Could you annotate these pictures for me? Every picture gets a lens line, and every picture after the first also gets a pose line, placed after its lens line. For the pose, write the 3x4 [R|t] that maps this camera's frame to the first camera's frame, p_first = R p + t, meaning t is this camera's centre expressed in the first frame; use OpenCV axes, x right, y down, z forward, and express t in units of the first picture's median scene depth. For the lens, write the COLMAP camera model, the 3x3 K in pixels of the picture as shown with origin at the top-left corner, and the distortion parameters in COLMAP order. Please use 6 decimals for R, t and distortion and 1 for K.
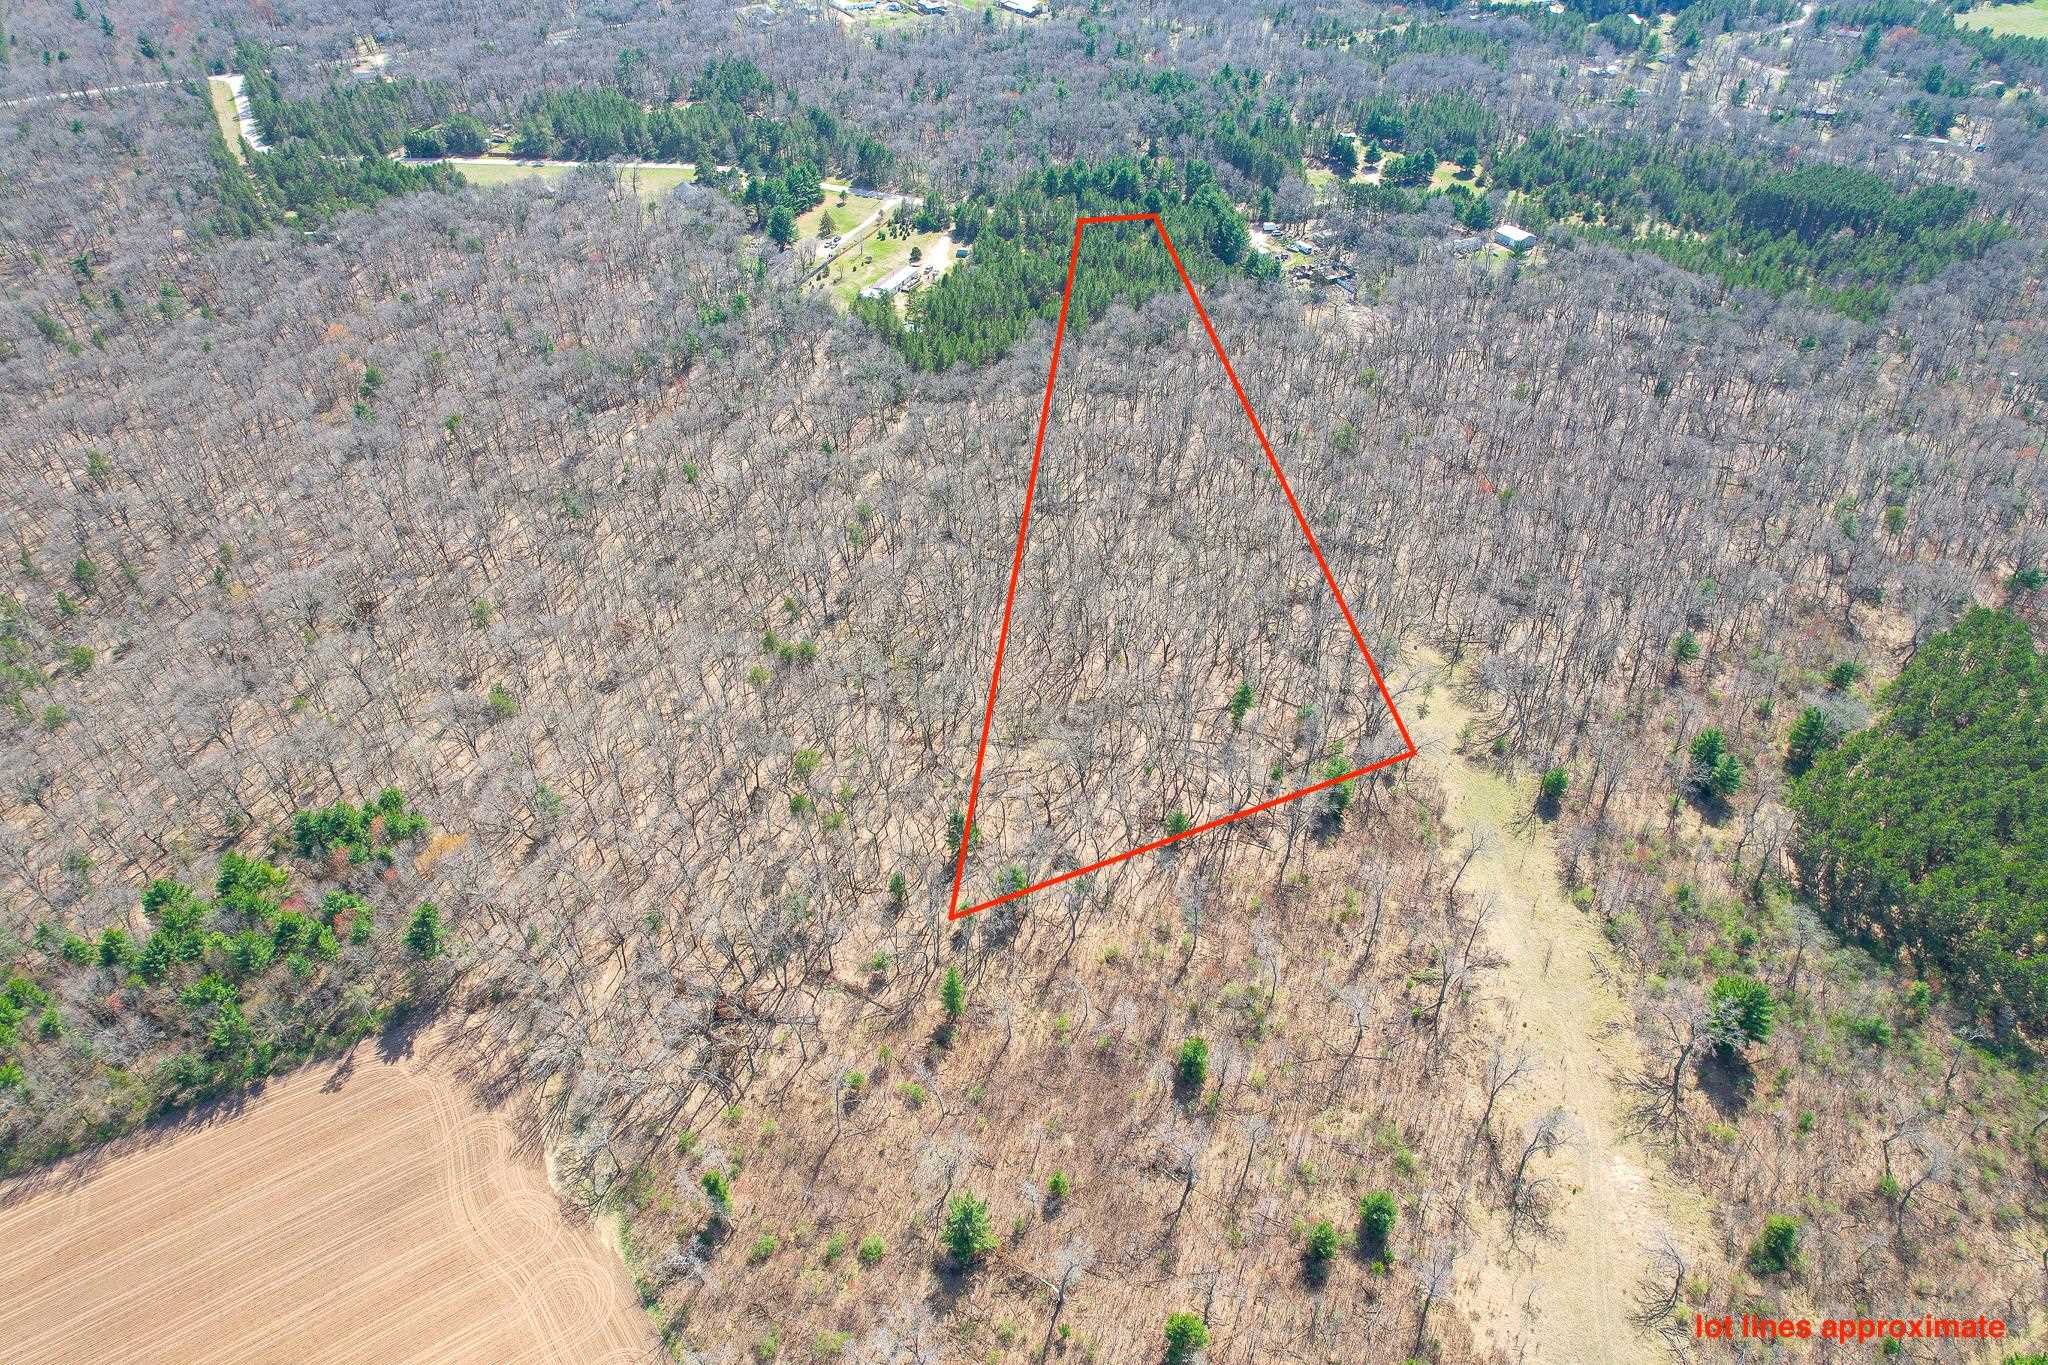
lens RADIAL K [[1320.0, 0, 1030.8], [0, 1320.0, 682.8], [0, 0, 1]] dist [-0.080722, 0.071919]
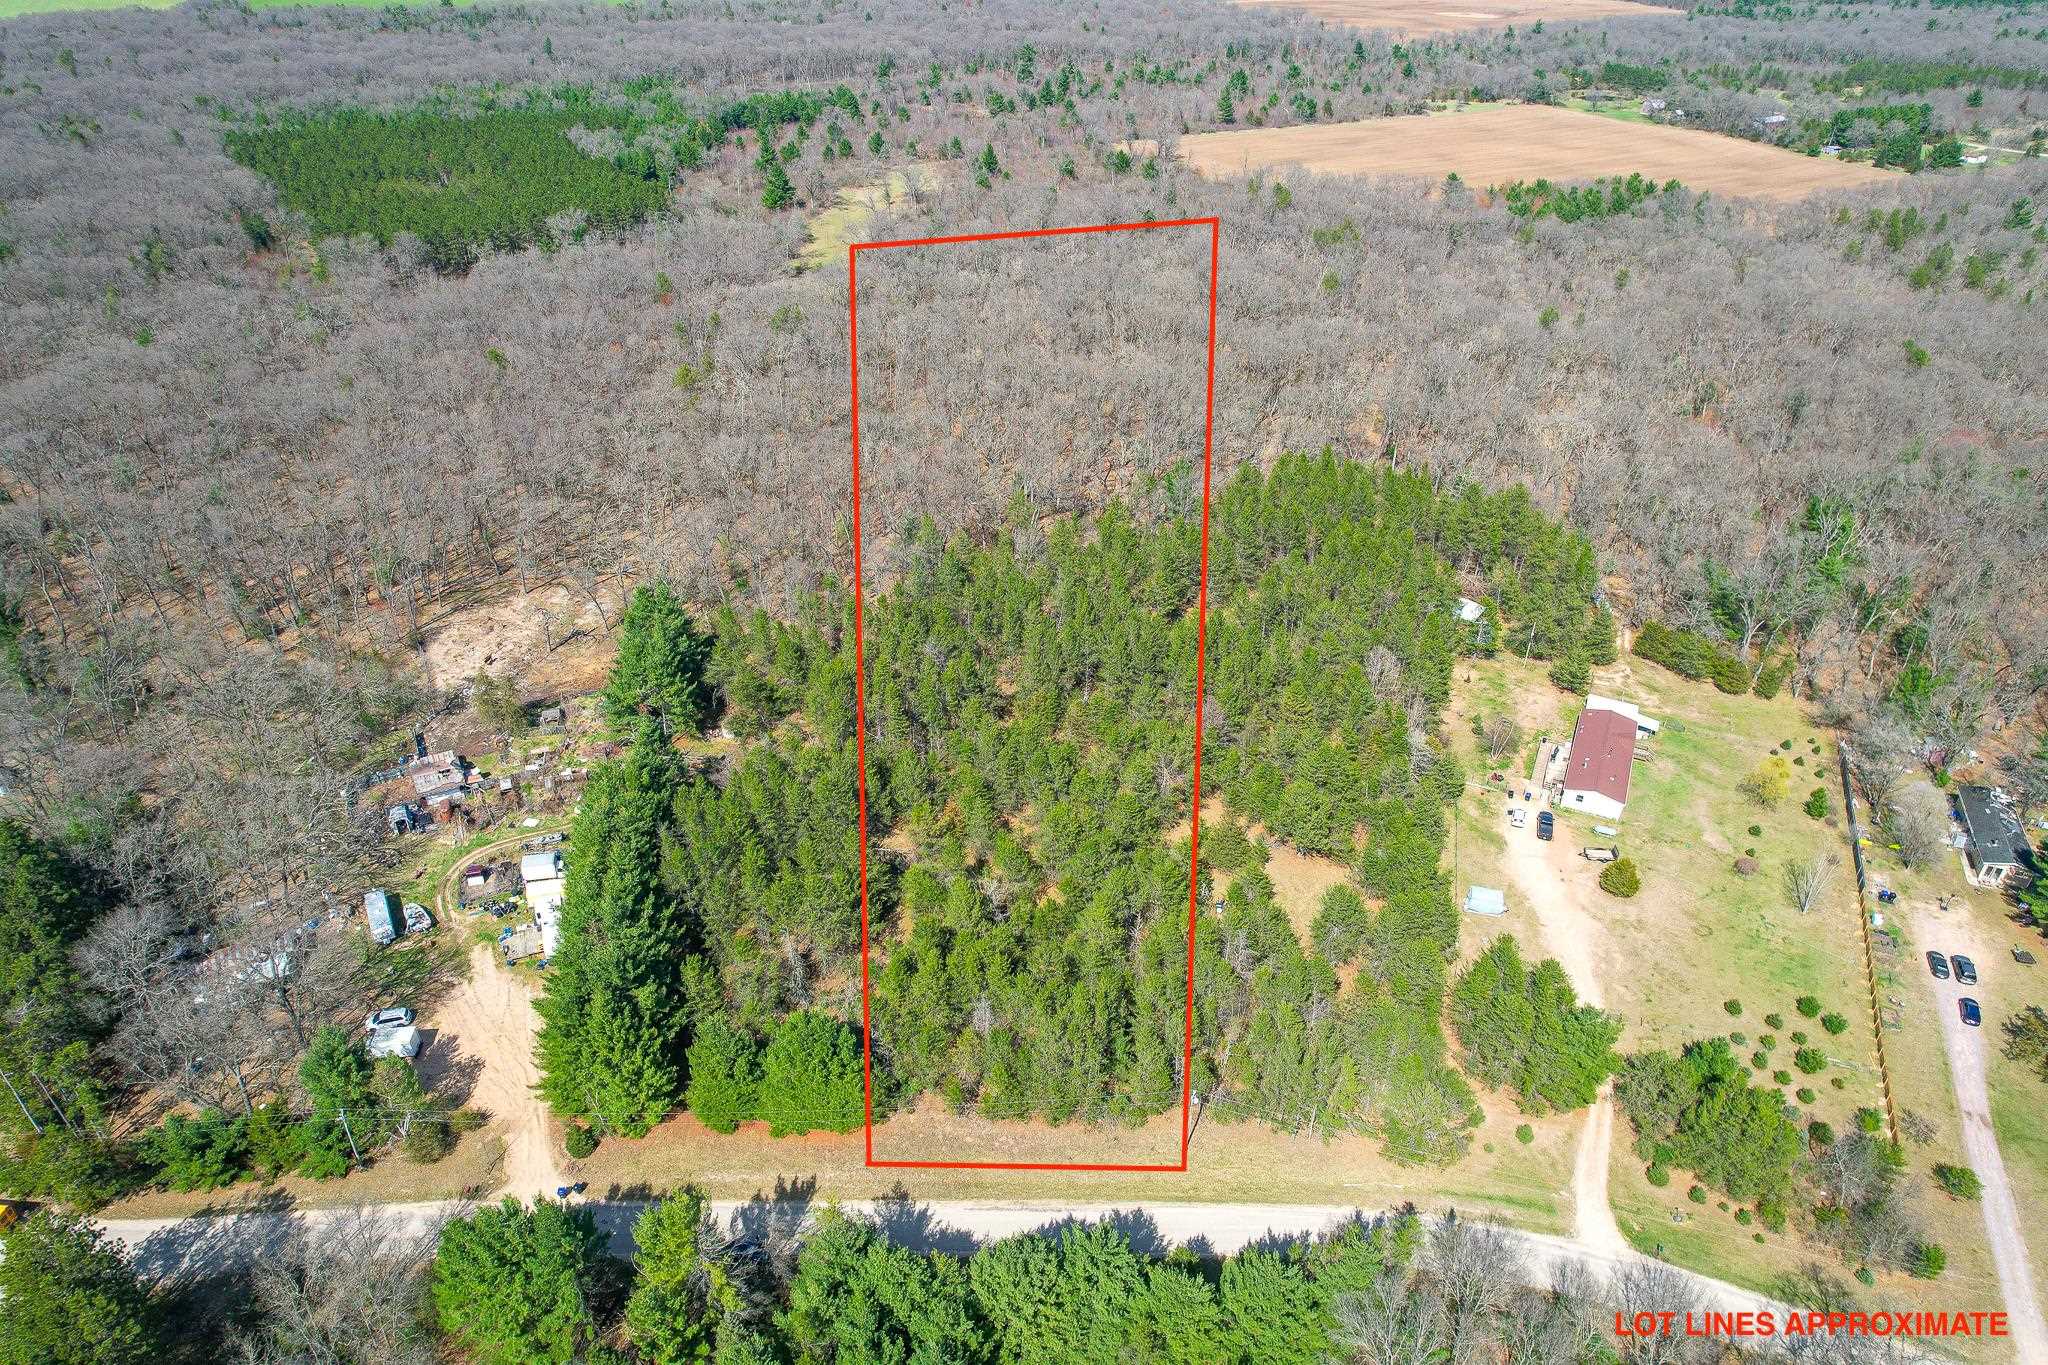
lens RADIAL K [[1320.0, 0, 1030.7], [0, 1320.0, 688.5], [0, 0, 1]] dist [-0.080722, 0.071919]
pose [[-0.999782, -0.016160, 0.013211, 0.050693], [0.007678, 0.303833, 0.952694, -0.604318], [-0.019409, 0.952588, -0.303643, 0.983114]]
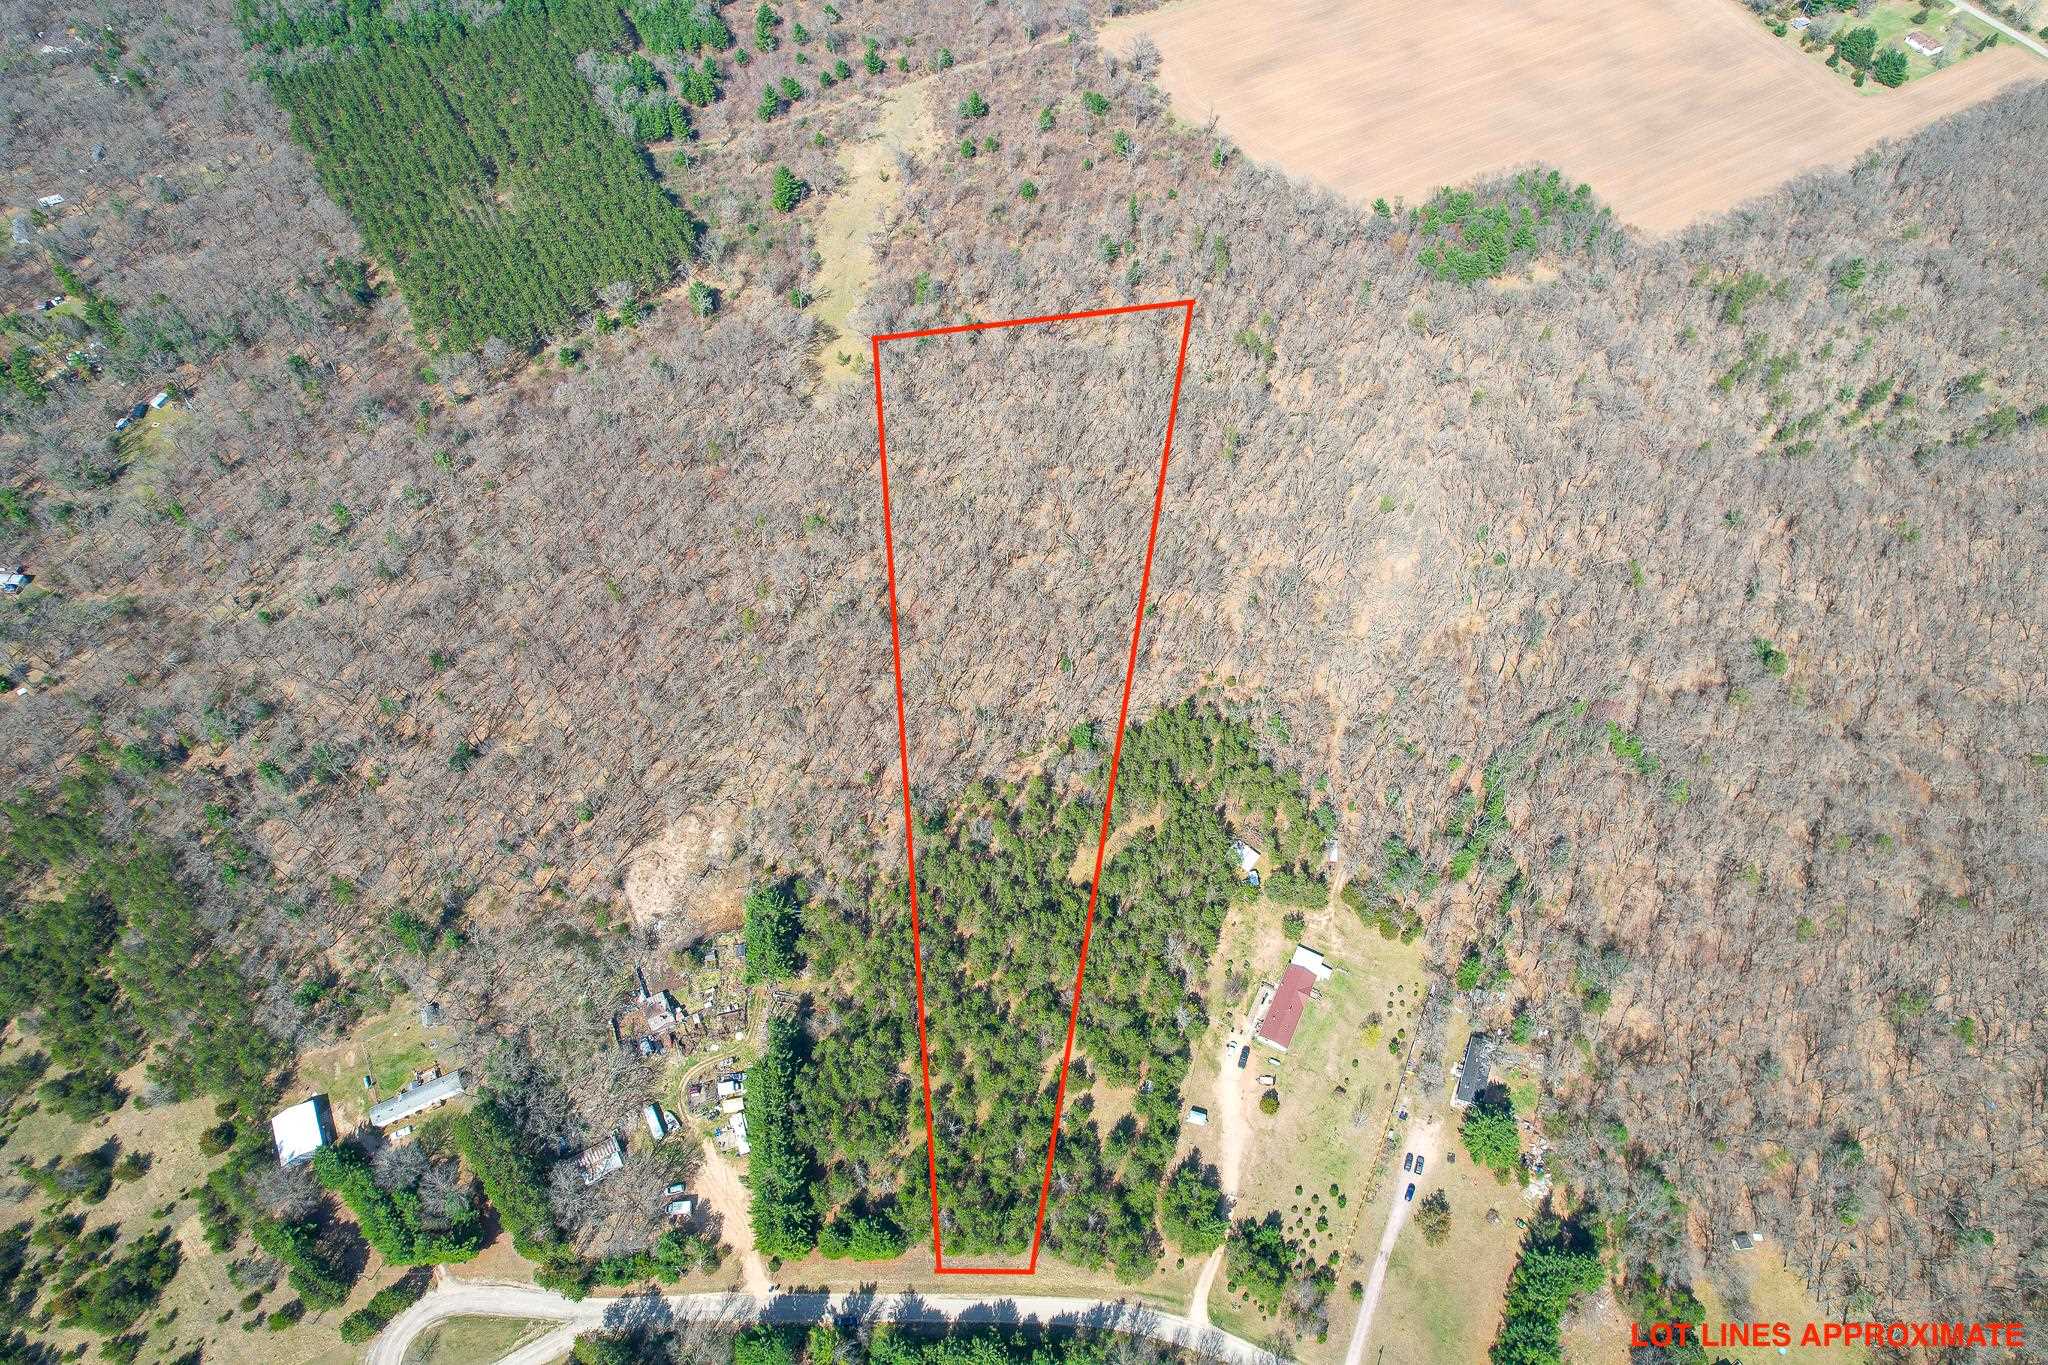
lens RADIAL K [[1320.0, 0, 1032.5], [0, 1320.0, 691.8], [0, 0, 1]] dist [-0.080722, 0.071919]
pose [[-0.999341, -0.031755, 0.017572, 0.021986], [0.020618, -0.098285, 0.994945, -0.882776], [-0.029868, 0.994652, 0.098875, 0.688148]]
